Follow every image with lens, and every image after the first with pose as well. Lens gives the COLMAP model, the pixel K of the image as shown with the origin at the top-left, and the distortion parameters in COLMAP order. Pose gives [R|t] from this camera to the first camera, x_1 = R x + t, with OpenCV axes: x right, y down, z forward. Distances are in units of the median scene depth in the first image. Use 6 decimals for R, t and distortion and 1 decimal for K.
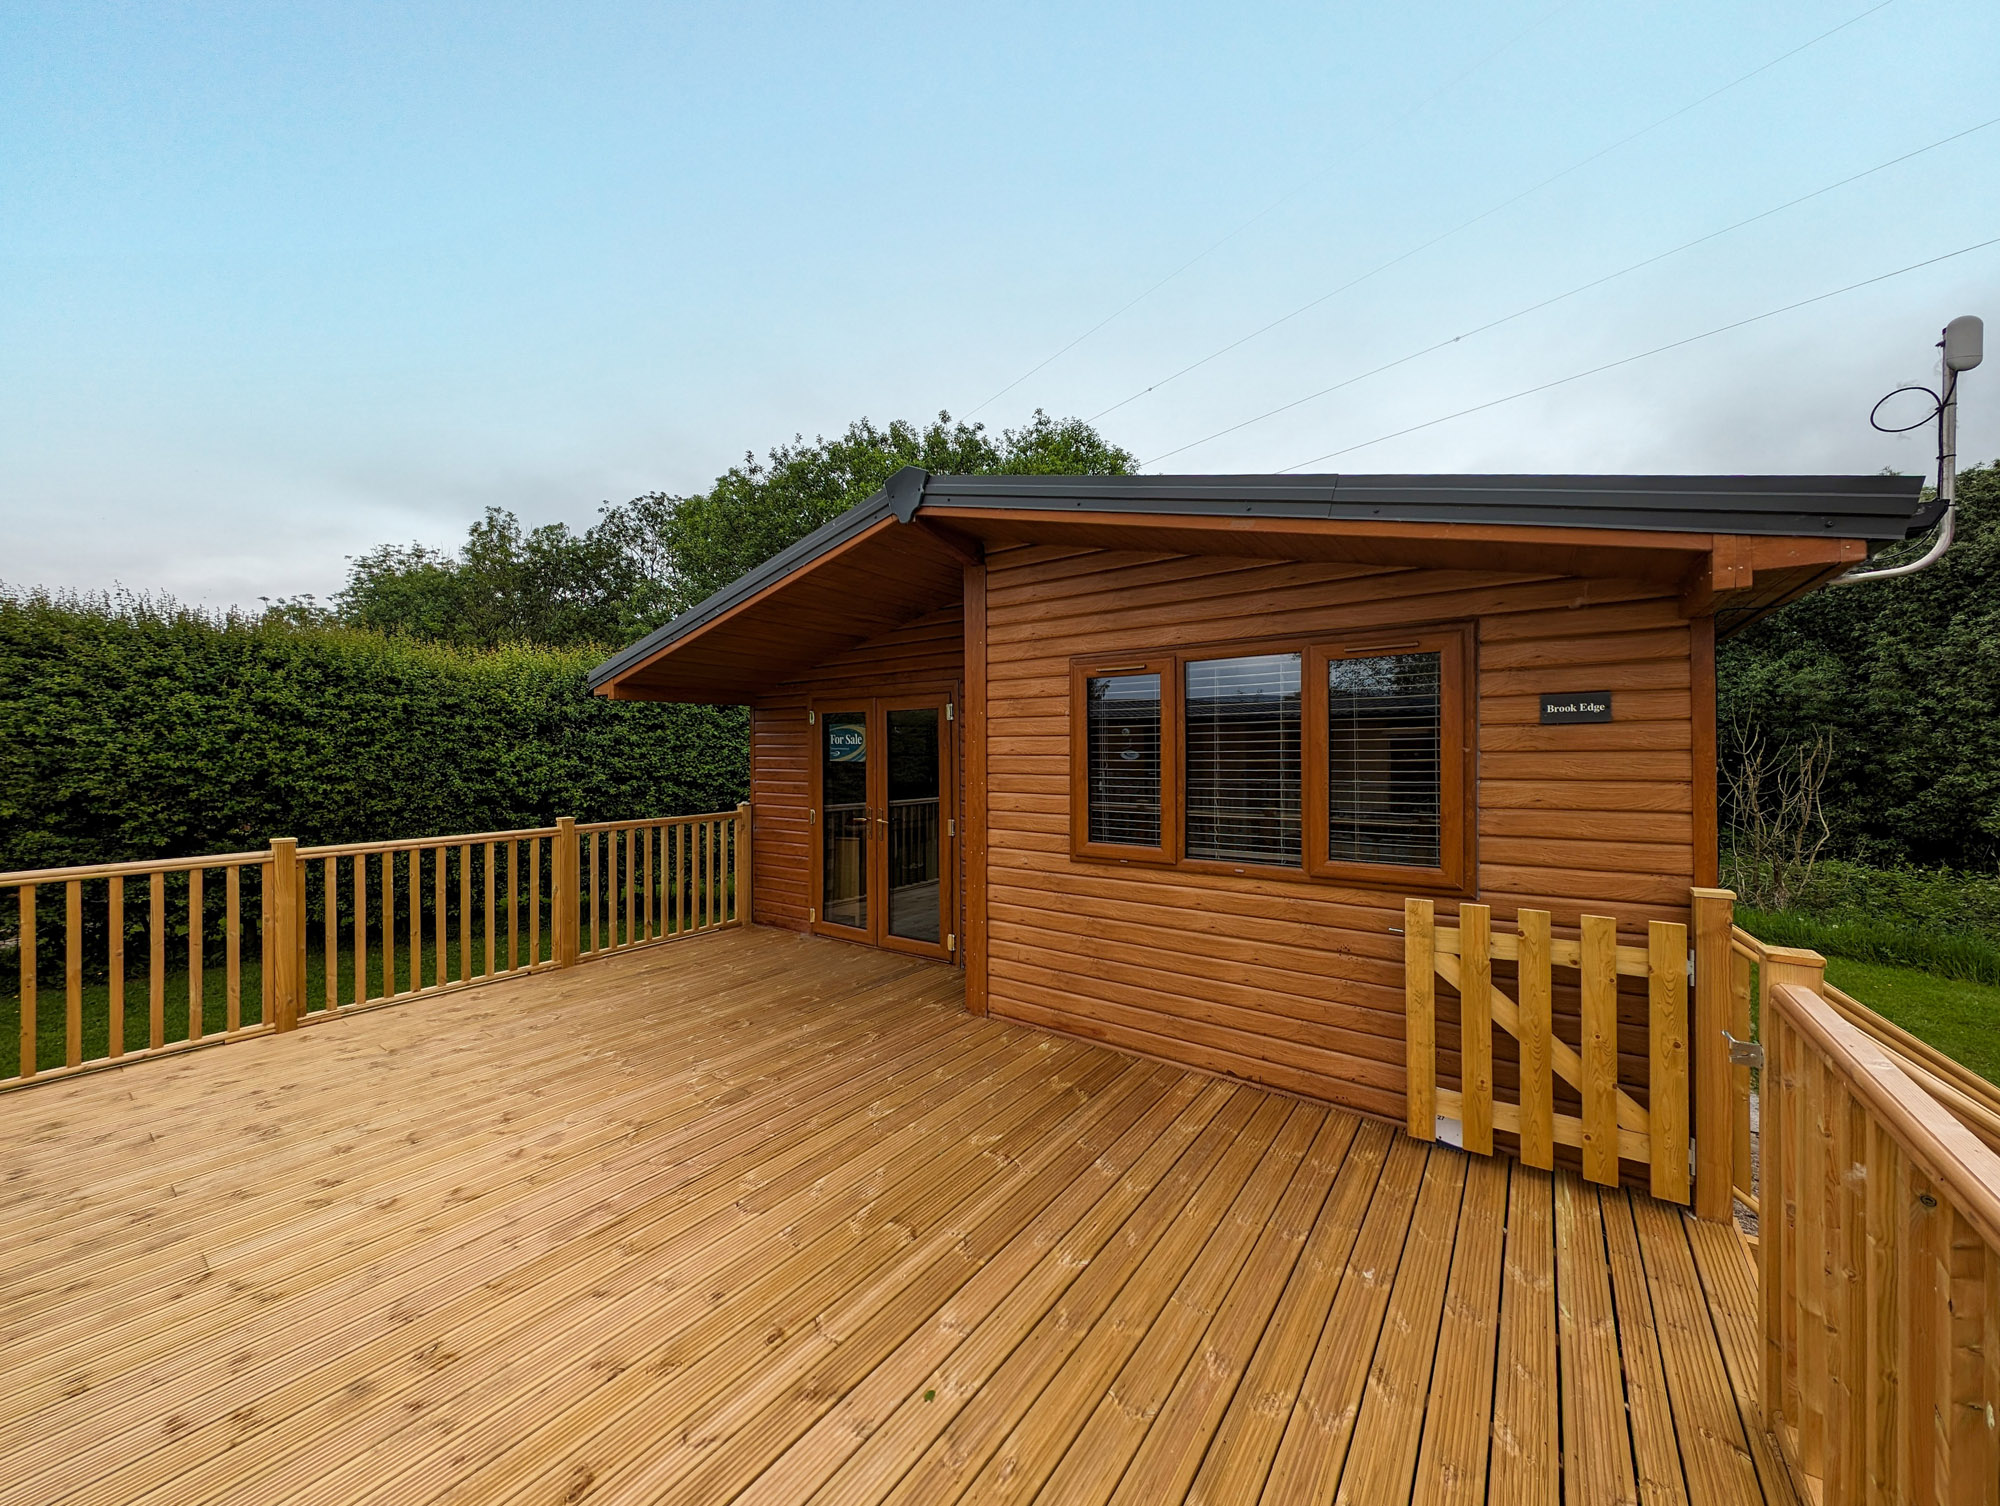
lens RADIAL K [[745.9, 0, 1000.0], [0, 745.9, 753.0], [0, 0, 1]] dist [-0.014907, 0.000197]
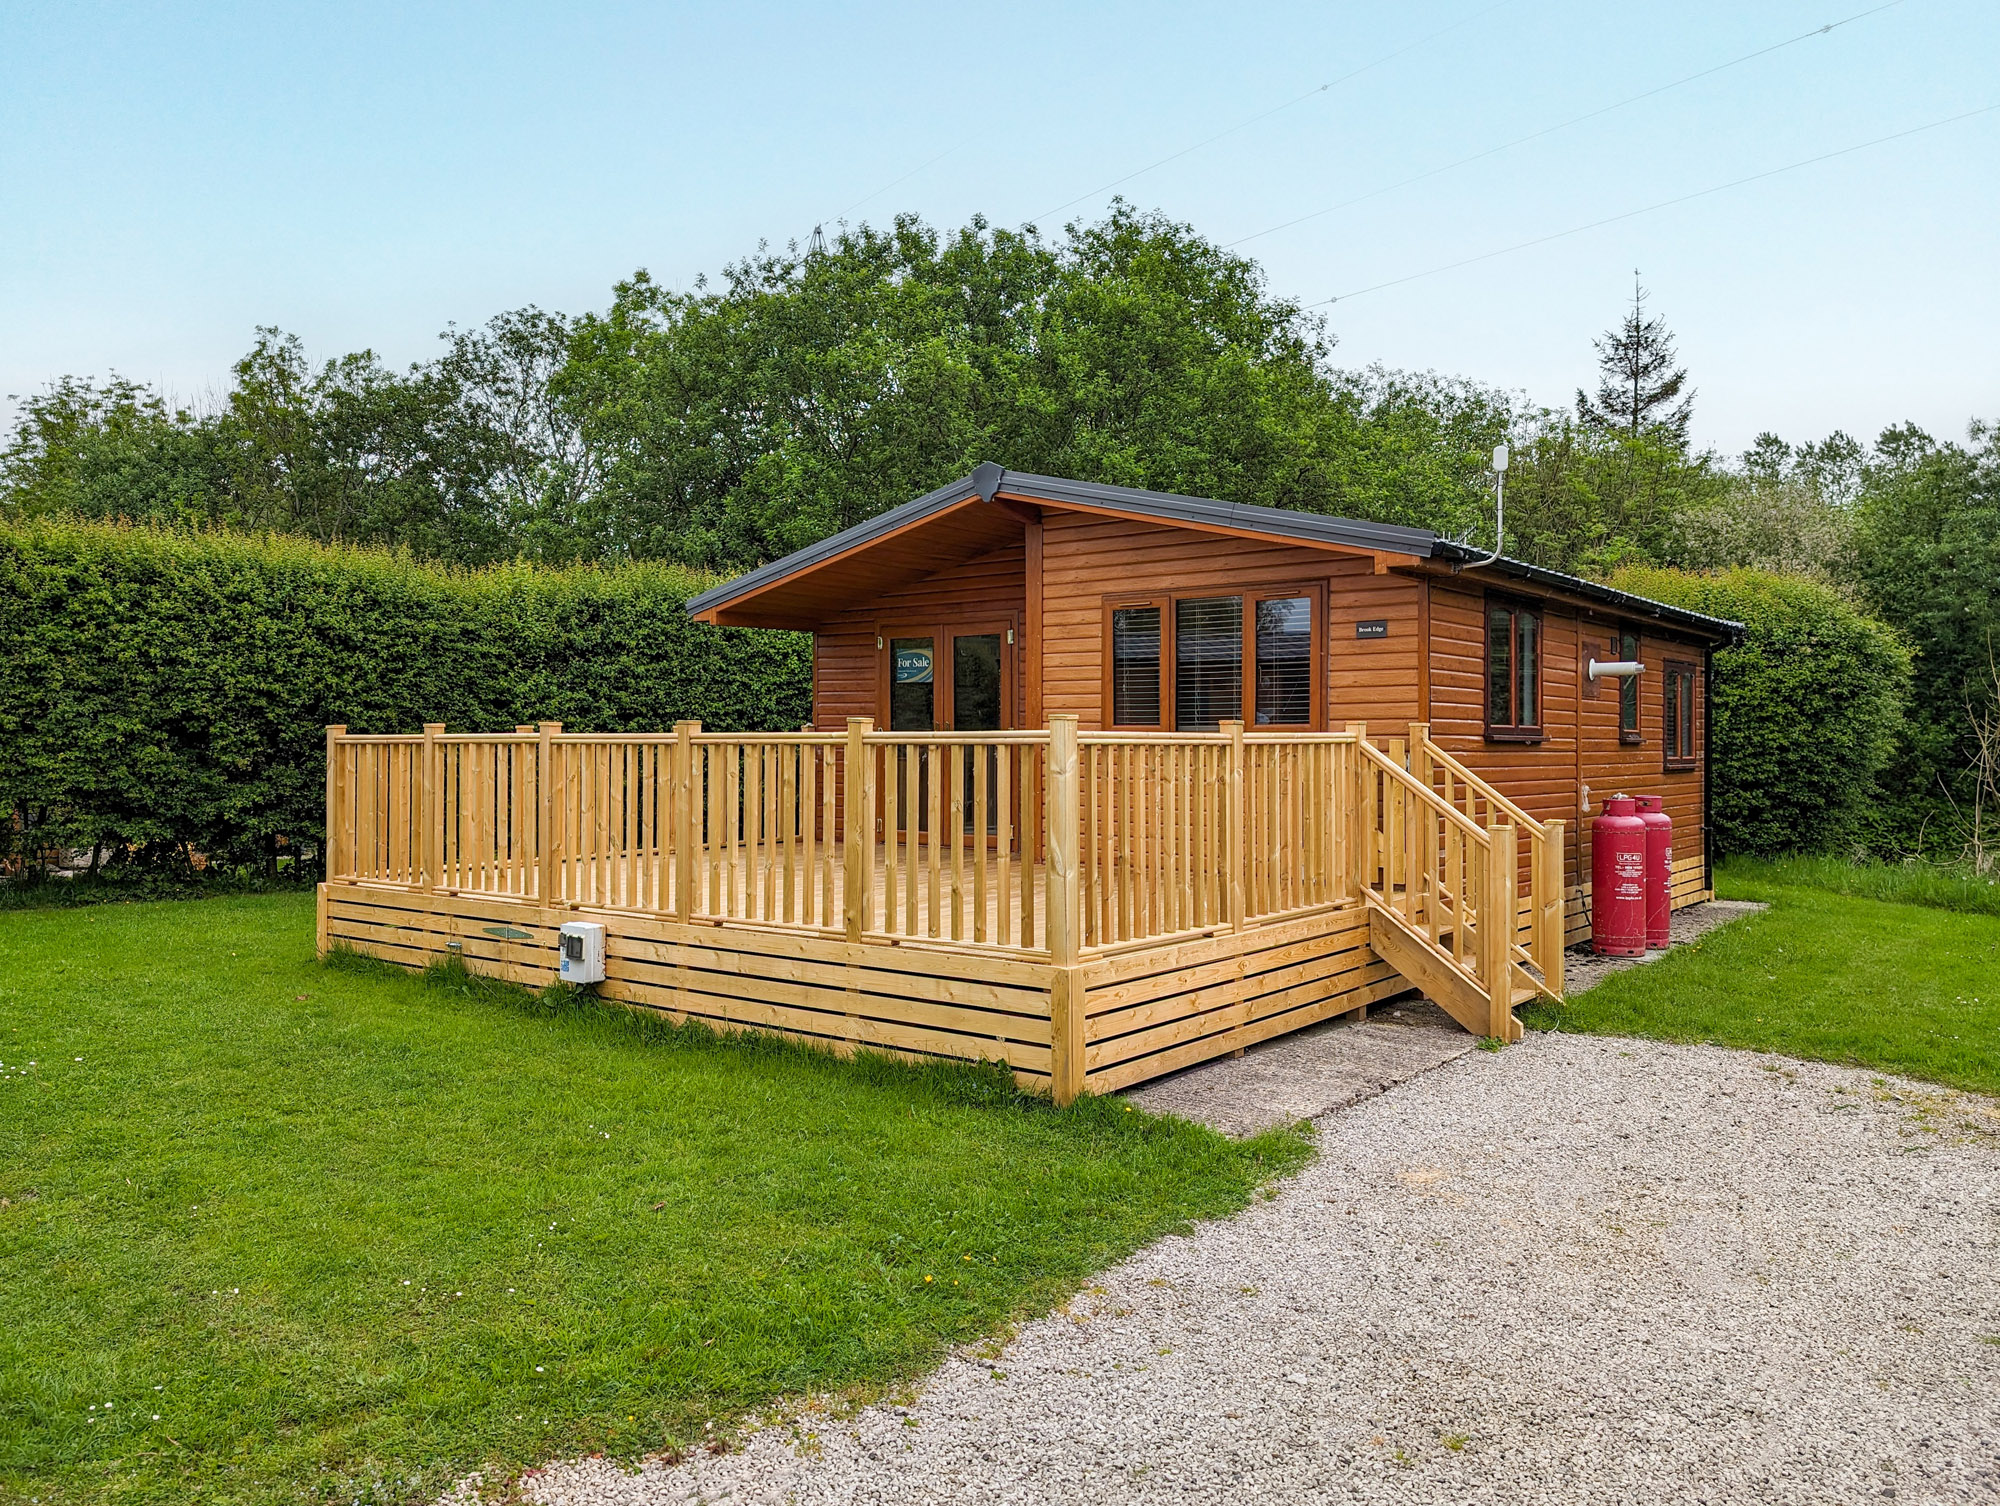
lens RADIAL K [[1437.0, 0, 960.2], [0, 1437.0, 749.2], [0, 0, 1]] dist [0.009609, -0.003828]
pose [[0.997685, 0.007854, -0.067547, 0.006127], [-0.007149, 0.999918, 0.010671, 0.067700], [0.067625, -0.010163, 0.997659, -0.866577]]
